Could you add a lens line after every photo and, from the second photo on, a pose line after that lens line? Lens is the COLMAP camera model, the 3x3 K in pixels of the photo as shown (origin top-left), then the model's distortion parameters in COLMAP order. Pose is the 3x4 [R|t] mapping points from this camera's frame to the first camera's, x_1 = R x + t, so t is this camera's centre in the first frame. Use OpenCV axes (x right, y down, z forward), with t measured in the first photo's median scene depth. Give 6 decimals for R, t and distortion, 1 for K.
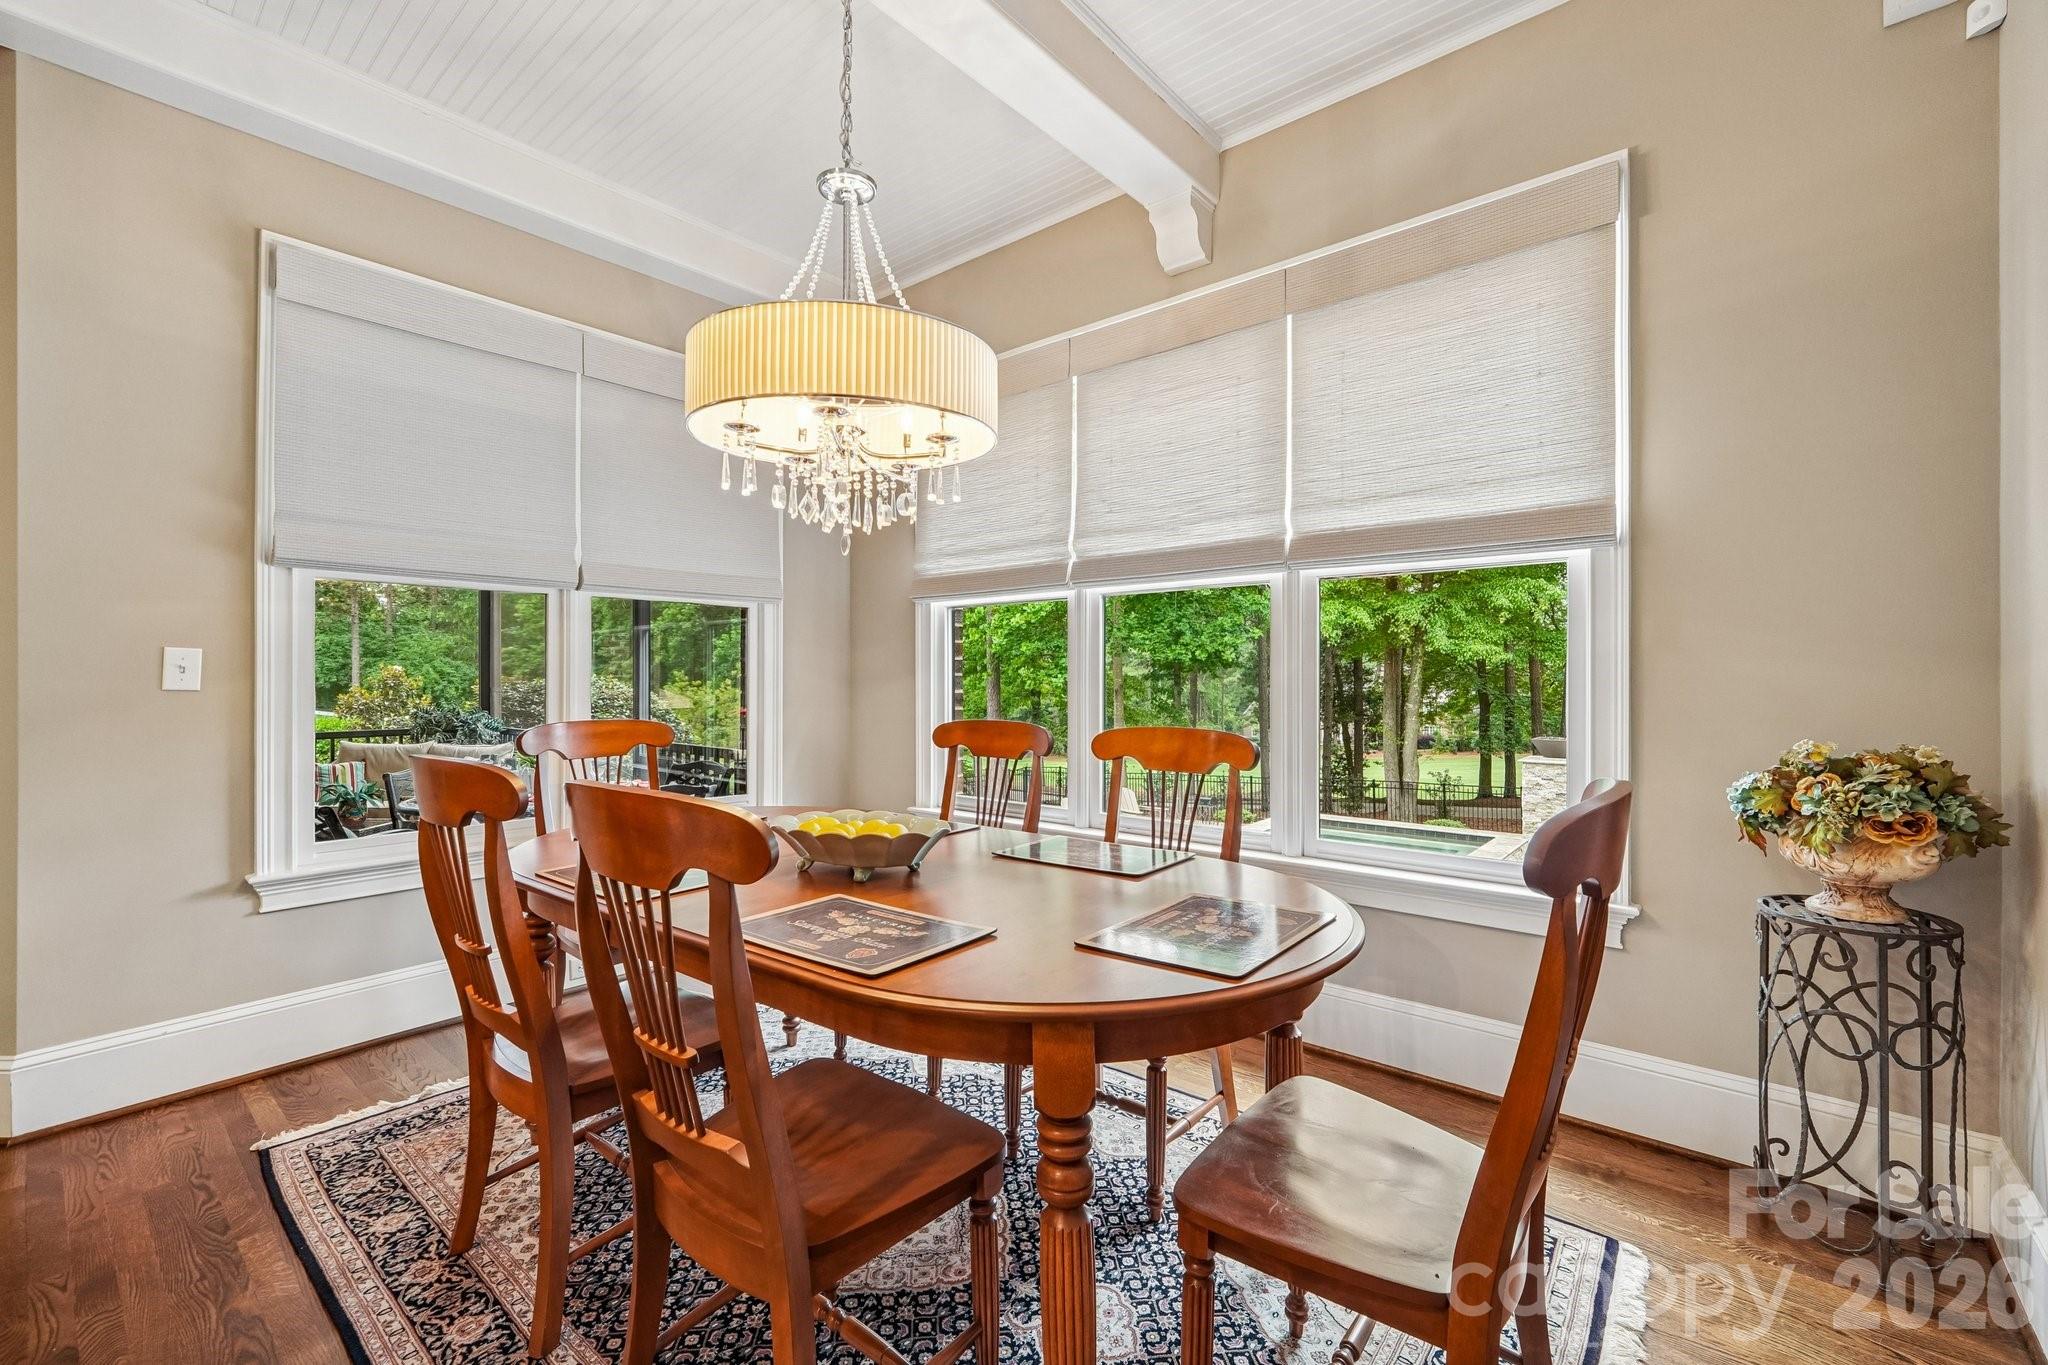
lens RADIAL K [[860.8, 0, 1021.0], [0, 860.8, 674.5], [0, 0, 1]] dist [-0.019412, 0.008069]
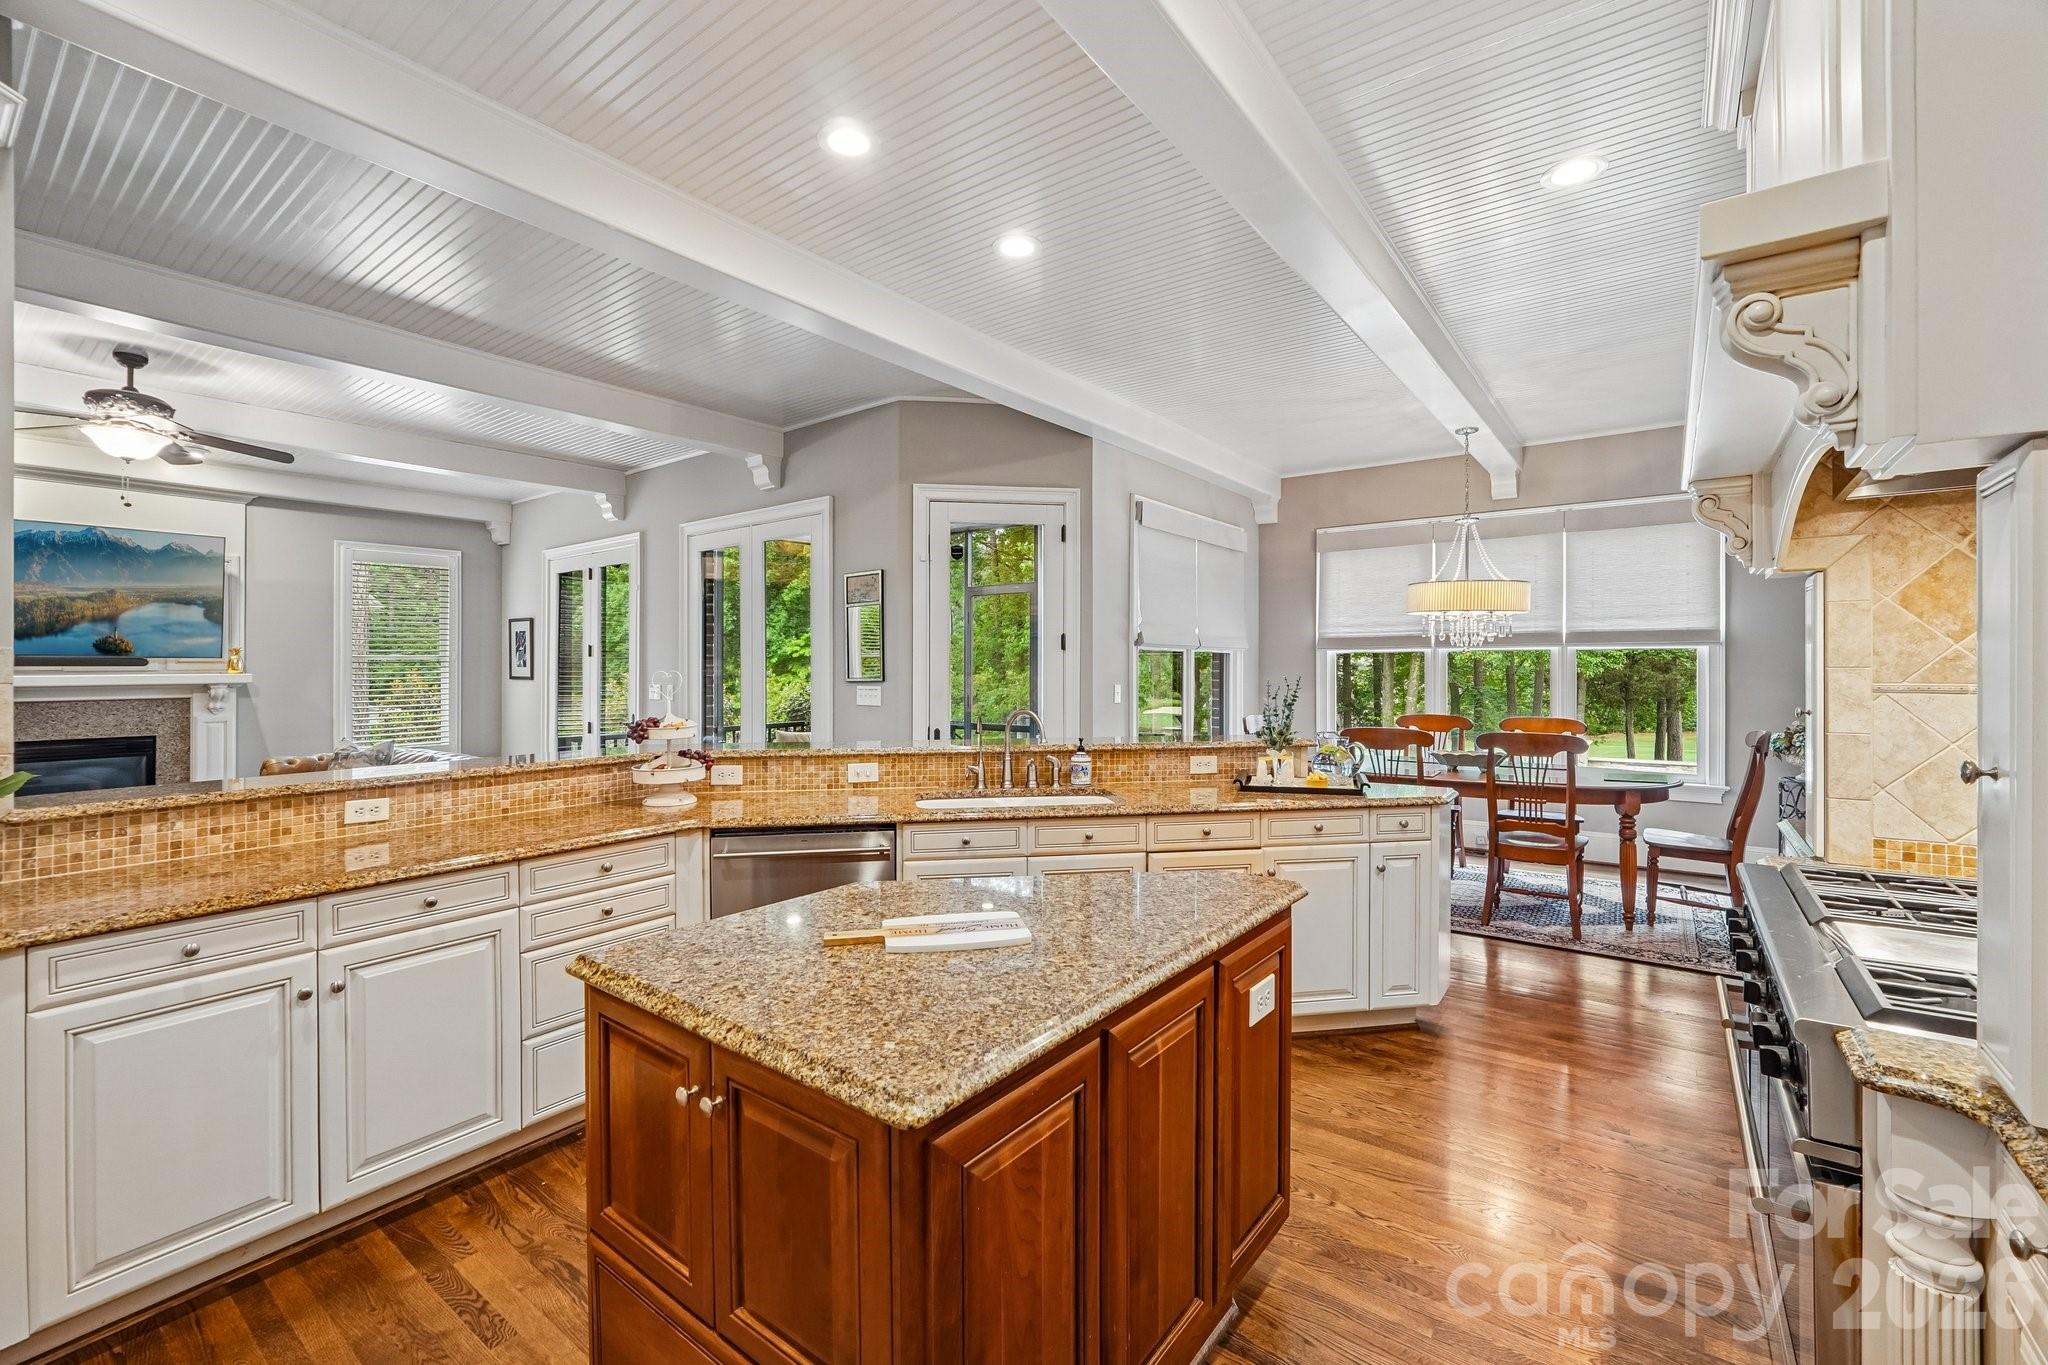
lens RADIAL K [[871.0, 0, 1041.4], [0, 871.0, 656.3], [0, 0, 1]] dist [-0.014318, -0.000018]
pose [[0.997735, 0.001537, 0.067252, -1.173053], [-0.000744, 0.999930, -0.011828, -0.070126], [-0.067266, 0.011751, 0.997666, -1.122322]]
